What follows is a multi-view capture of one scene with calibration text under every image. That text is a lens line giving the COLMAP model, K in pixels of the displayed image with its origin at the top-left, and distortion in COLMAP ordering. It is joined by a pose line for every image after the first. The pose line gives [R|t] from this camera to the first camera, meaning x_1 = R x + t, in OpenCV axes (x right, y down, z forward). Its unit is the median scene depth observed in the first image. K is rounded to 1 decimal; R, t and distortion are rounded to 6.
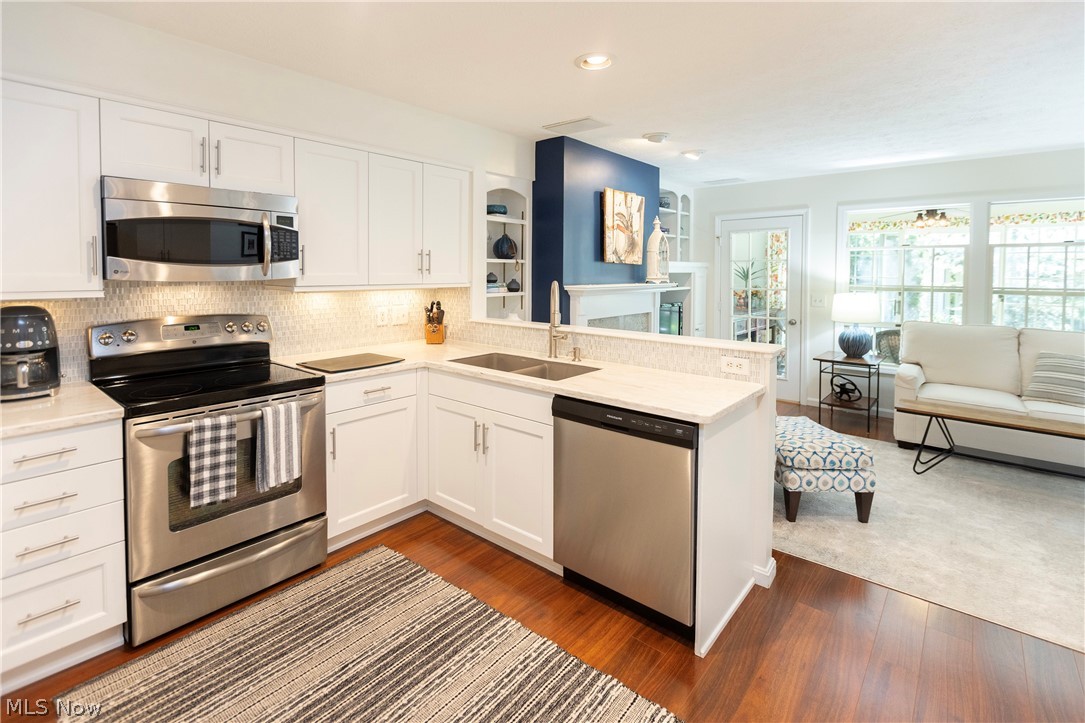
lens RADIAL K [[501.1, 0, 415.5], [0, 501.1, 282.7], [0, 0, 1]] dist [0.000139, -0.000255]
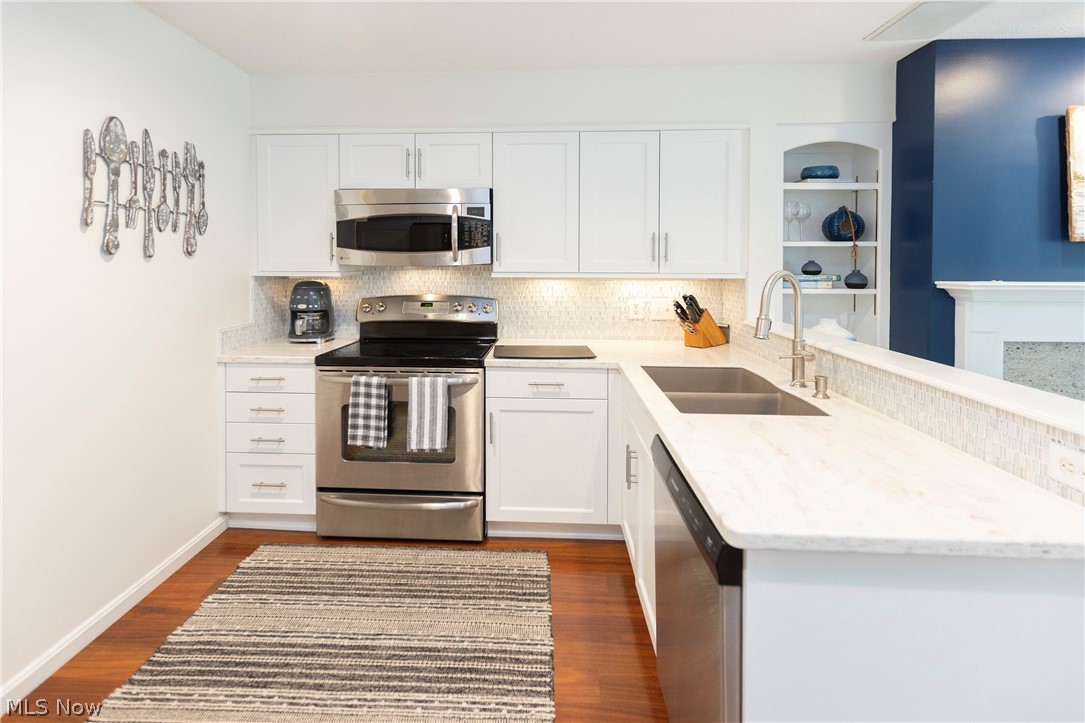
lens RADIAL K [[475.1, 0, 540.4], [0, 475.1, 266.7], [0, 0, 1]] dist [-0.000831, 0.000320]
pose [[0.708656, 0.004817, -0.705538, 0.699170], [-0.016861, 0.999807, -0.010110, 0.005138], [0.705353, 0.019060, 0.708600, 0.461919]]
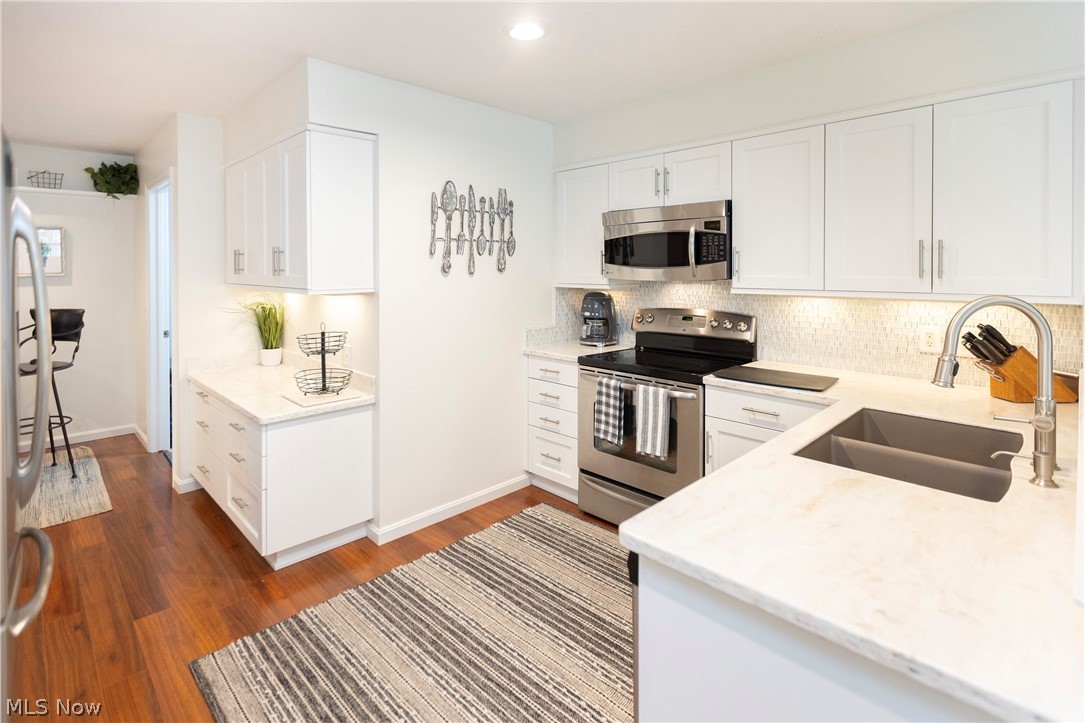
lens RADIAL K [[546.1, 0, 592.7], [0, 546.1, 268.3], [0, 0, 1]] dist [-0.004041, -0.000083]
pose [[0.077823, -0.004338, -0.996958, 1.075759], [-0.022019, 0.999739, -0.006069, -0.024906], [0.996724, 0.022425, 0.077707, 0.818421]]
